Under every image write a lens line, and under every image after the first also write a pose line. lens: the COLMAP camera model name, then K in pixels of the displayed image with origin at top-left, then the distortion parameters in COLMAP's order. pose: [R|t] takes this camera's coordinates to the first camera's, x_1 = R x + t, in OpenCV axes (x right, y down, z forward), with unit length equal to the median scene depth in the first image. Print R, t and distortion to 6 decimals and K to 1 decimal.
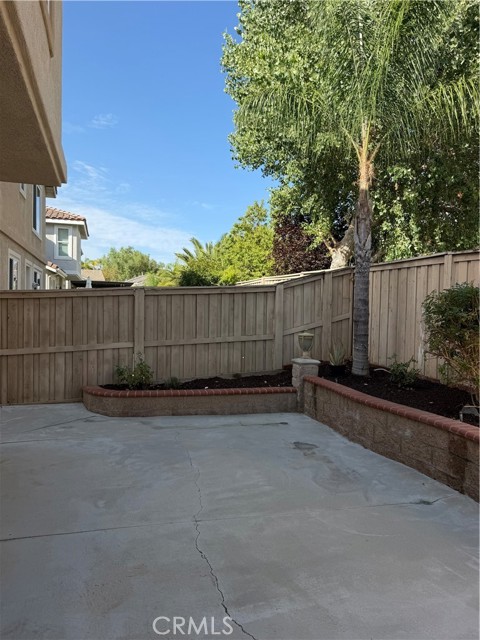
lens RADIAL K [[447.9, 0, 235.1], [0, 447.9, 321.9], [0, 0, 1]] dist [0.090004, -0.107565]
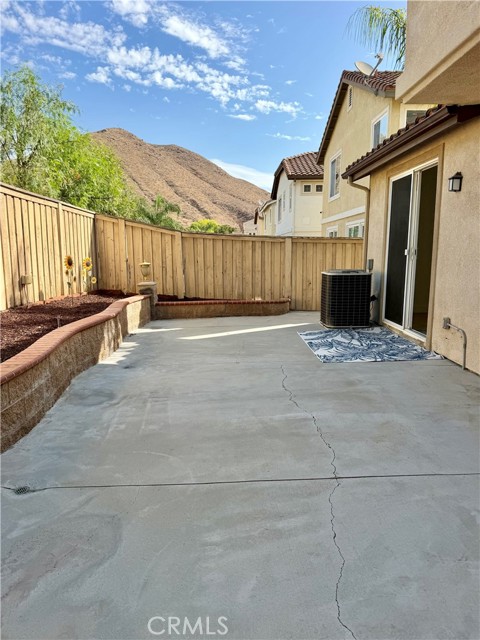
lens RADIAL K [[447.9, 0, 235.1], [0, 447.9, 321.9], [0, 0, 1]] dist [0.090004, -0.107565]
pose [[-0.962960, -0.060213, 0.262836, -0.094716], [-0.009735, 0.981876, 0.189272, -0.015642], [-0.269469, 0.179703, -0.946094, 1.567942]]
